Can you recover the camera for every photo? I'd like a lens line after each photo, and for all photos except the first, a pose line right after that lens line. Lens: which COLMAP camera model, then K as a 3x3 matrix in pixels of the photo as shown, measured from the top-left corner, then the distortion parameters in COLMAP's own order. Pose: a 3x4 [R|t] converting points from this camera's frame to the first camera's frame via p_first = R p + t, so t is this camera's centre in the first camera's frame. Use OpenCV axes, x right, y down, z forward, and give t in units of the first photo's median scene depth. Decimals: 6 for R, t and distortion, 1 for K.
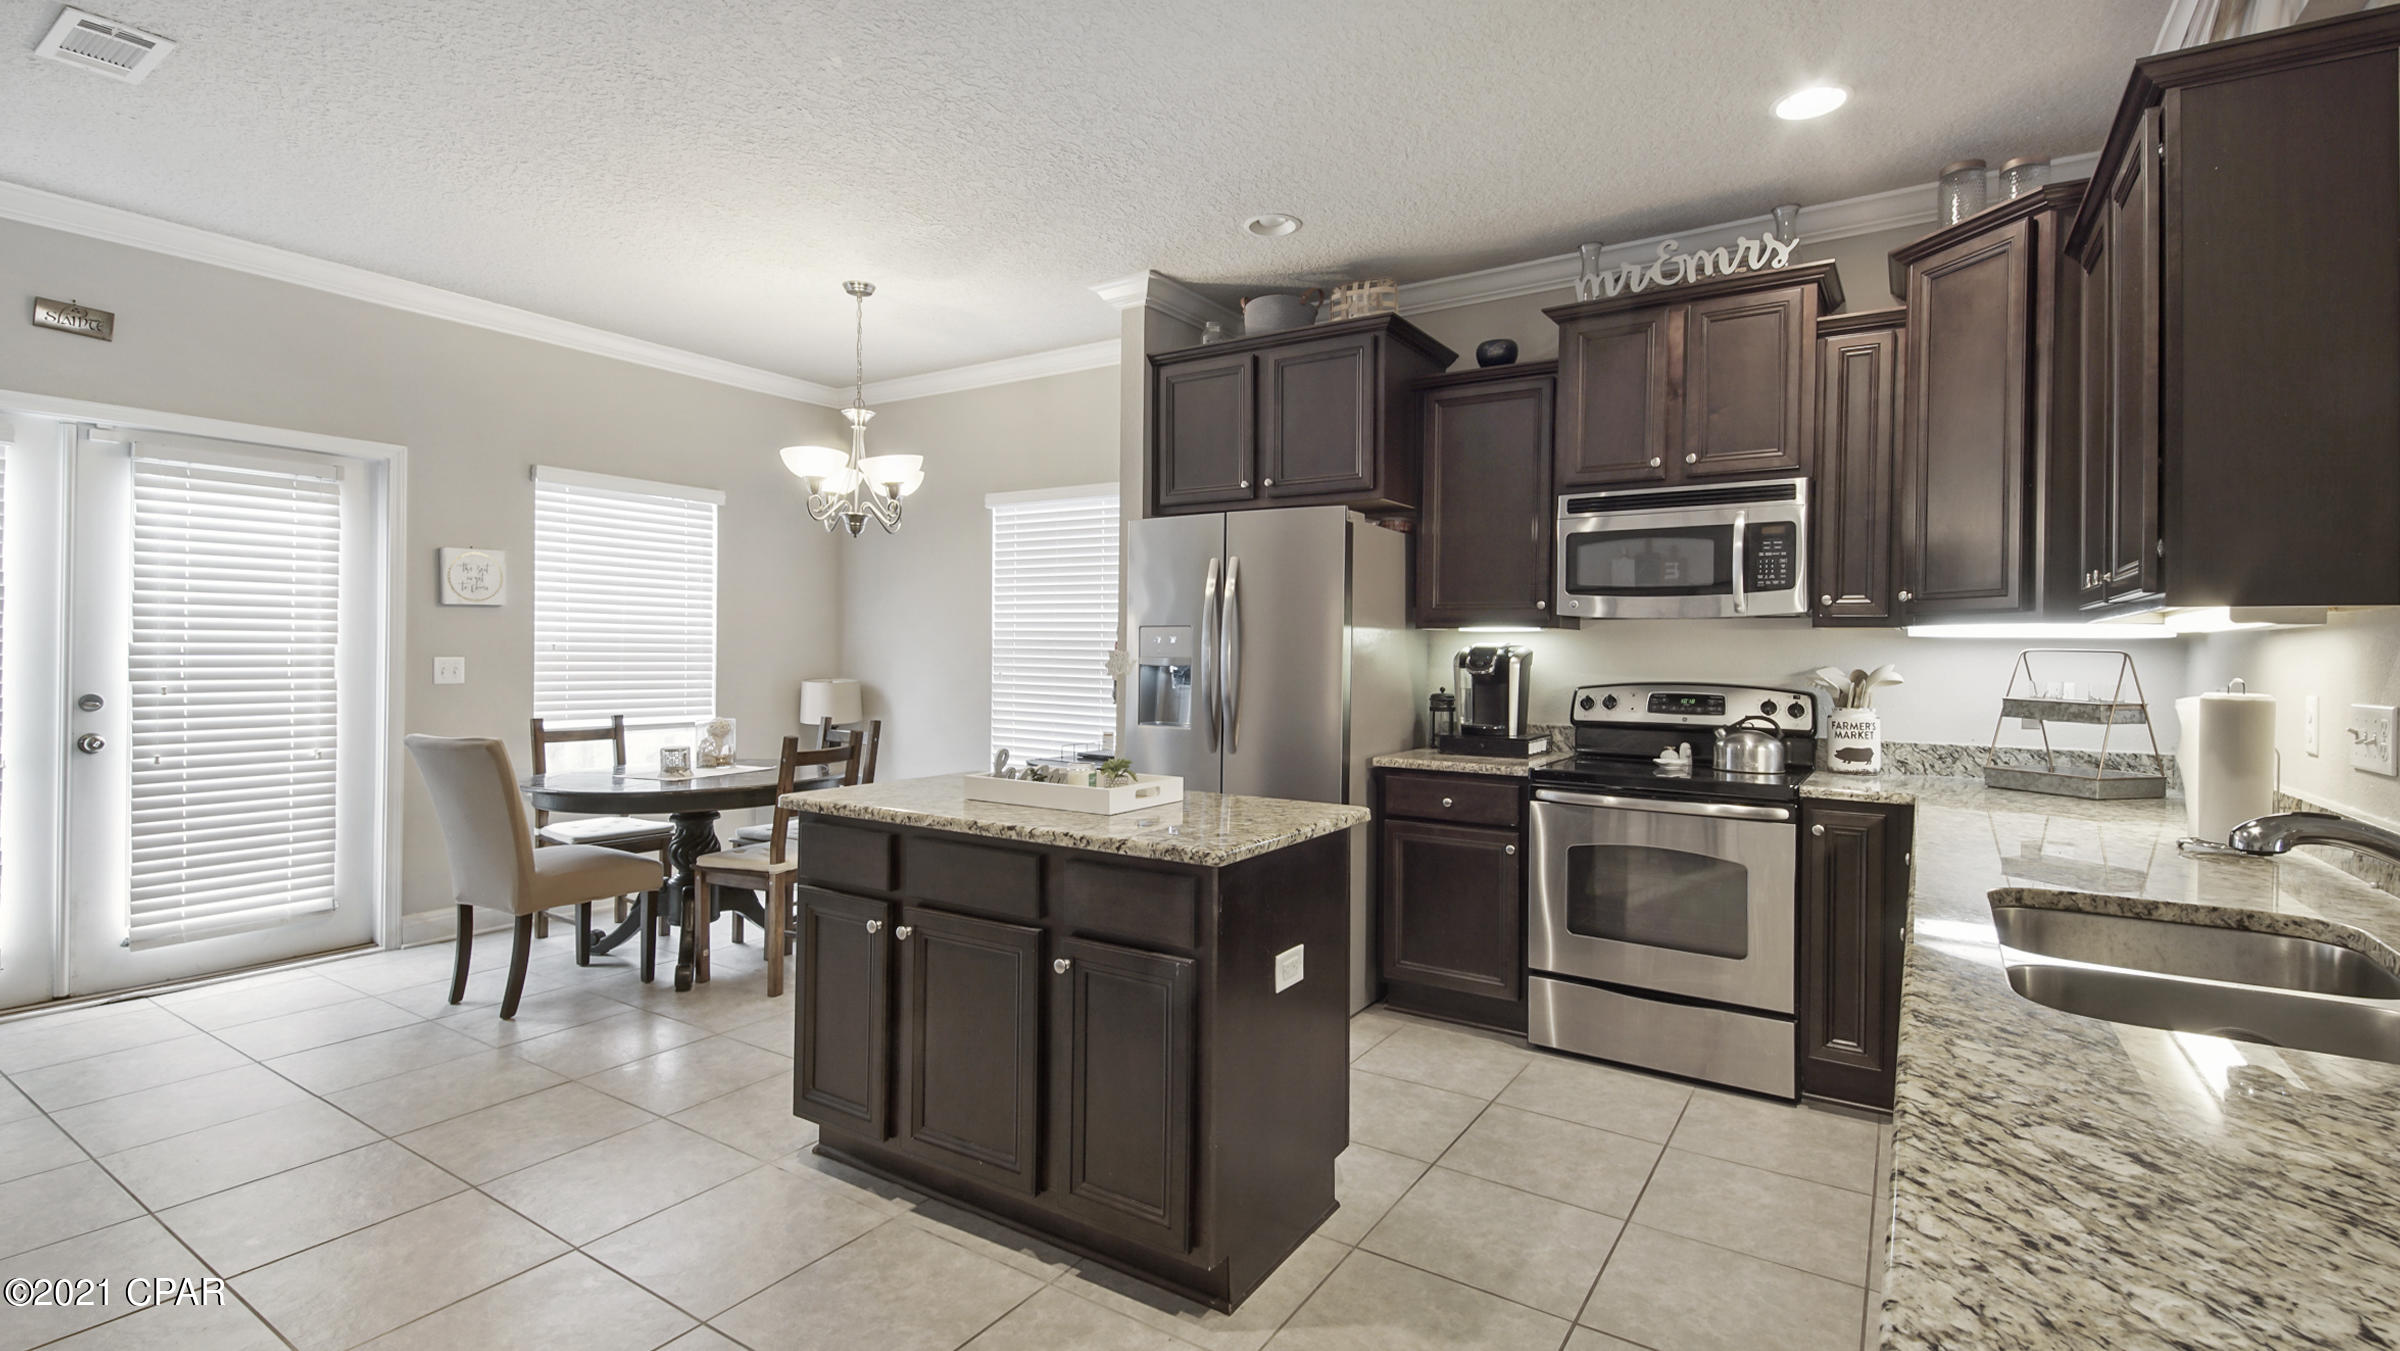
lens RADIAL K [[1064.1, 0, 1183.3], [0, 1064.1, 658.0], [0, 0, 1]] dist [0.011471, -0.008726]
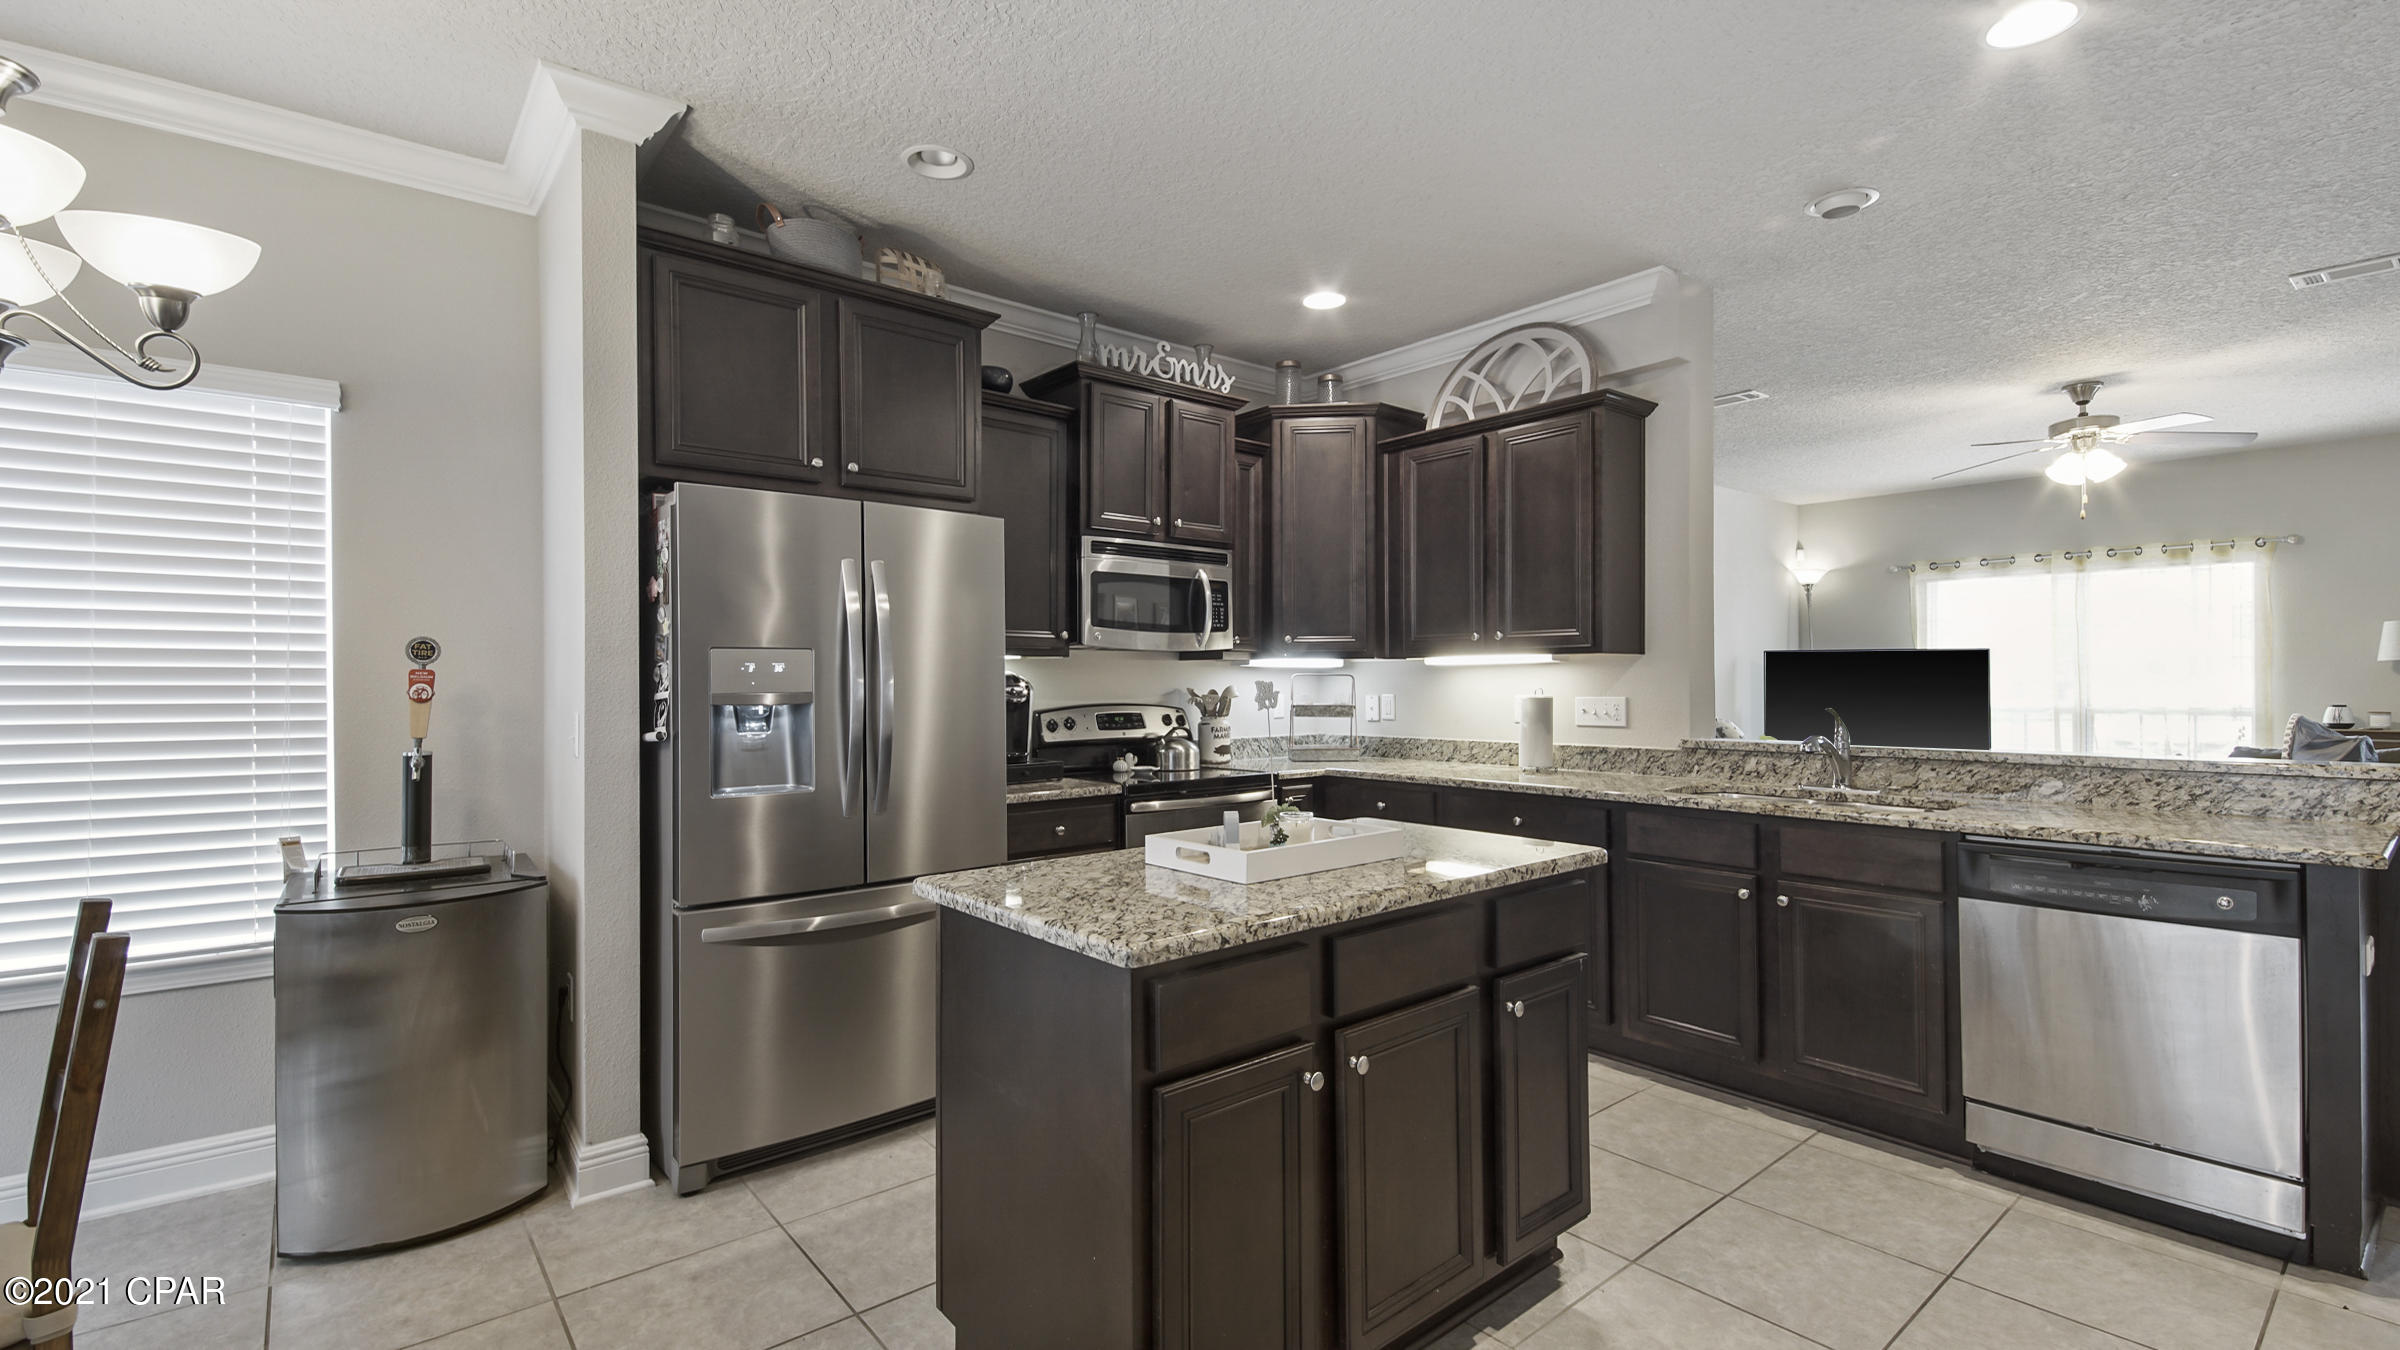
lens RADIAL K [[1064.1, 0, 1197.4], [0, 1064.1, 665.4], [0, 0, 1]] dist [0.011471, -0.008726]
pose [[0.280013, 0.002601, 0.959993, -0.633810], [0.011138, 0.999920, -0.005958, -0.011374], [-0.959932, 0.012361, 0.279962, 0.562256]]
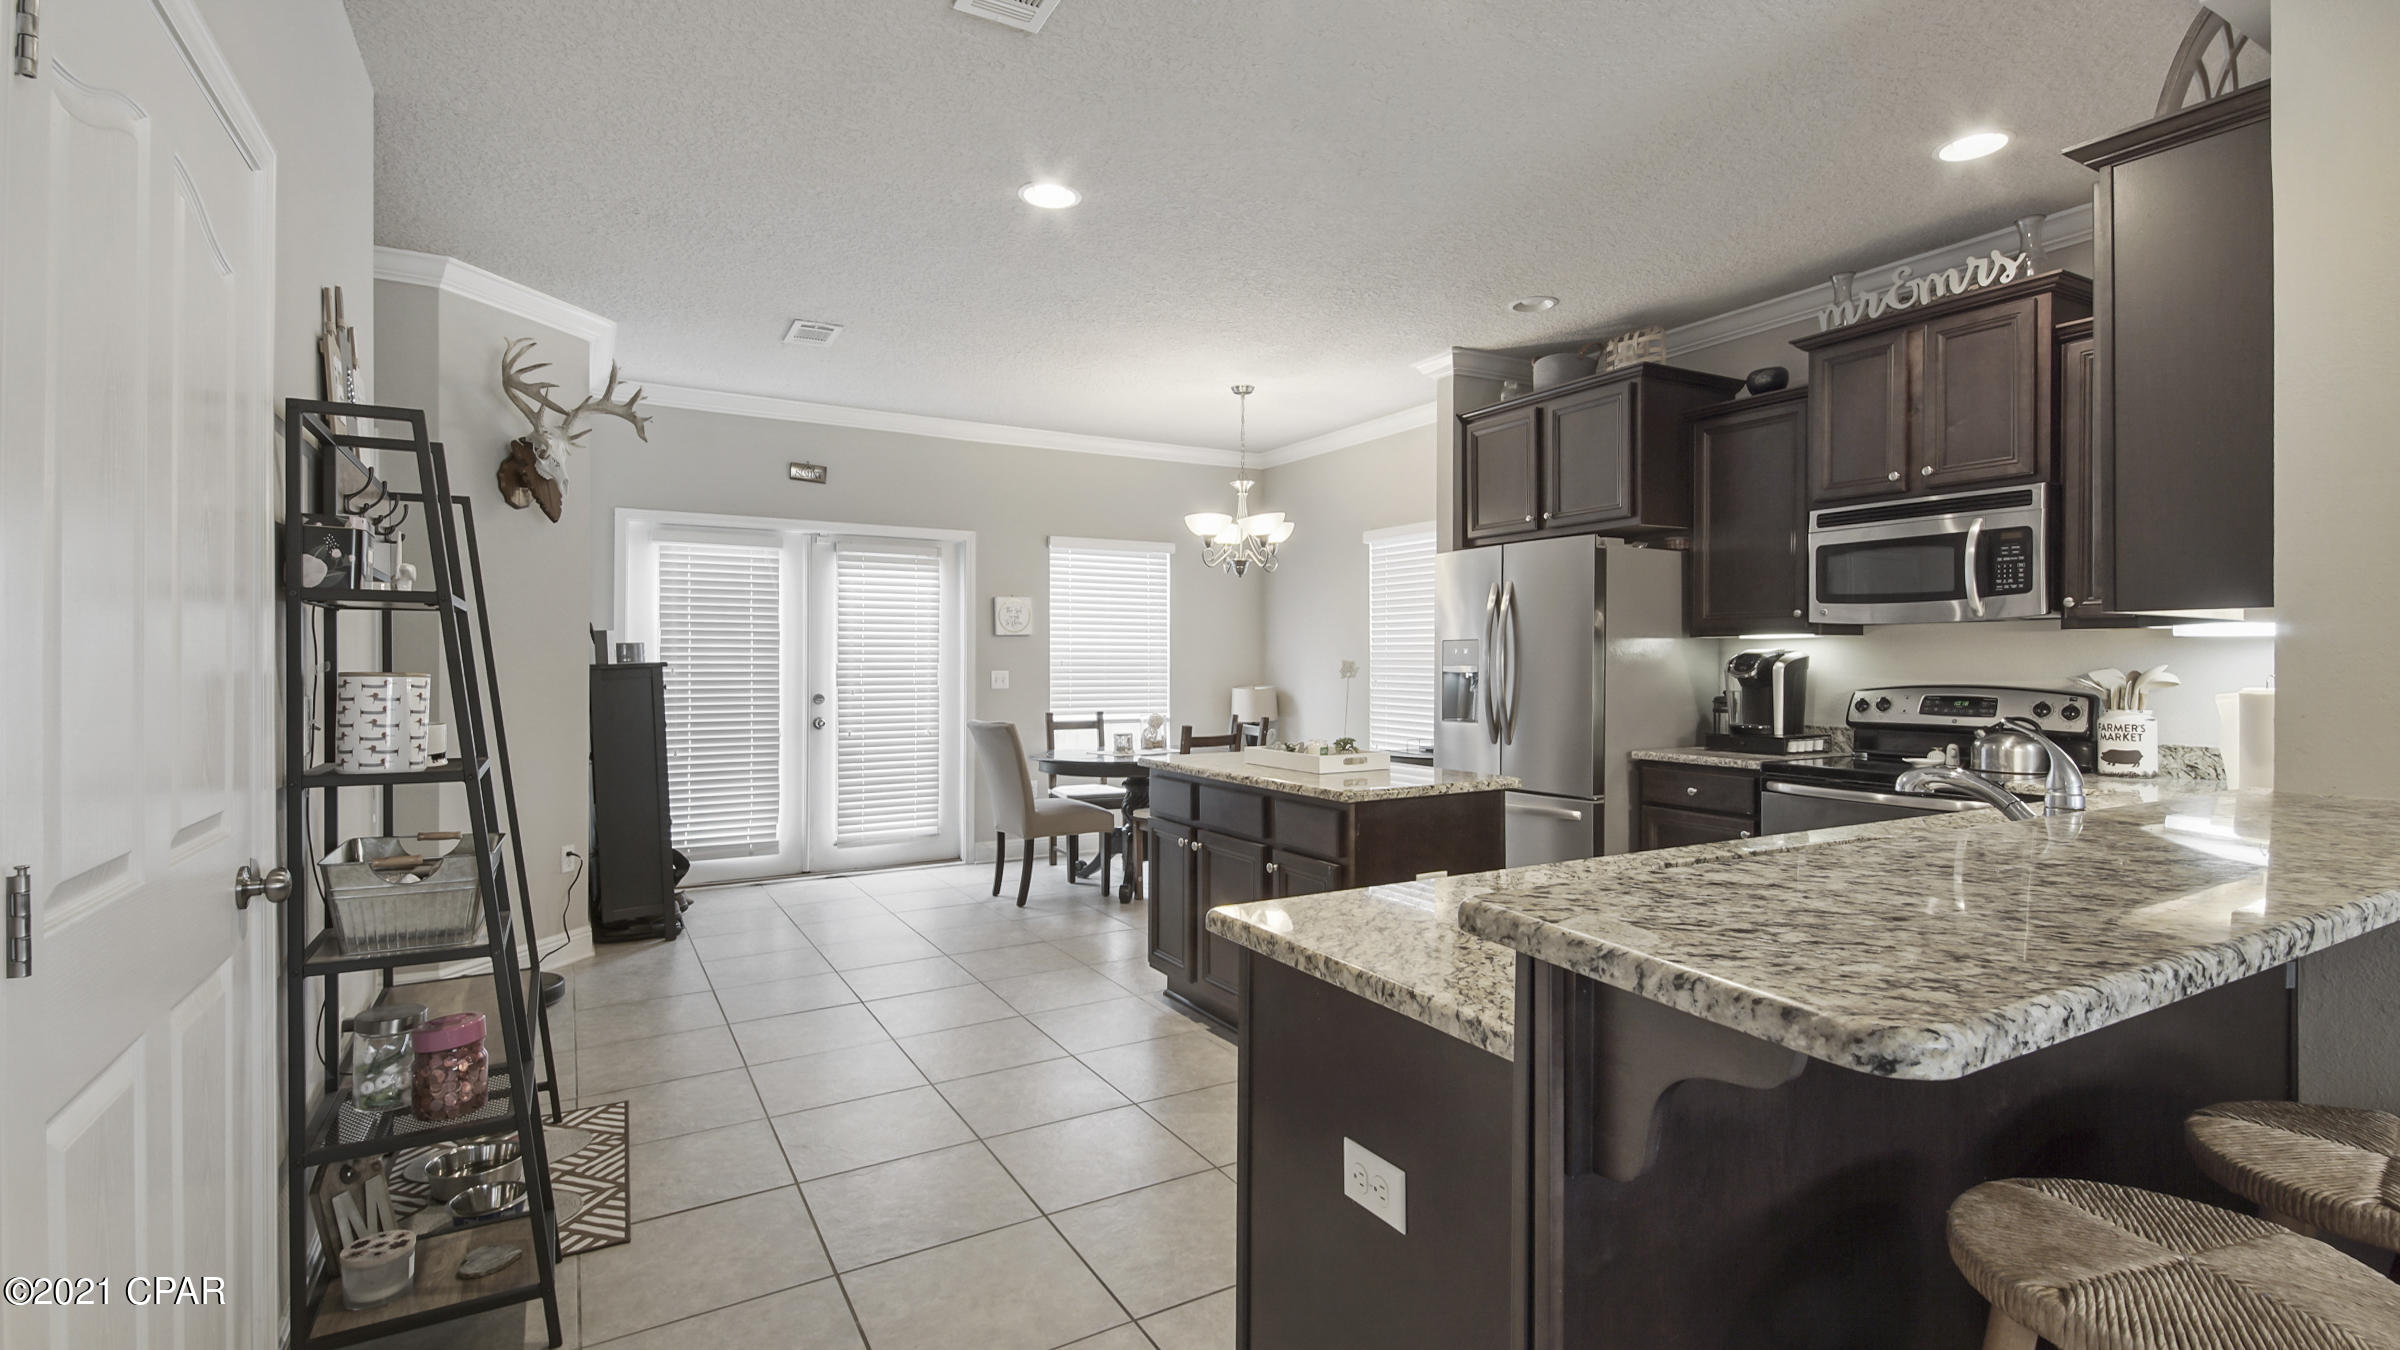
lens RADIAL K [[1064.1, 0, 1196.7], [0, 1064.1, 669.7], [0, 0, 1]] dist [0.011471, -0.008726]
pose [[0.891511, -0.008711, -0.452915, 0.275593], [0.009255, 0.999957, -0.001014, 0.002505], [0.452904, -0.003288, 0.891553, -0.234931]]
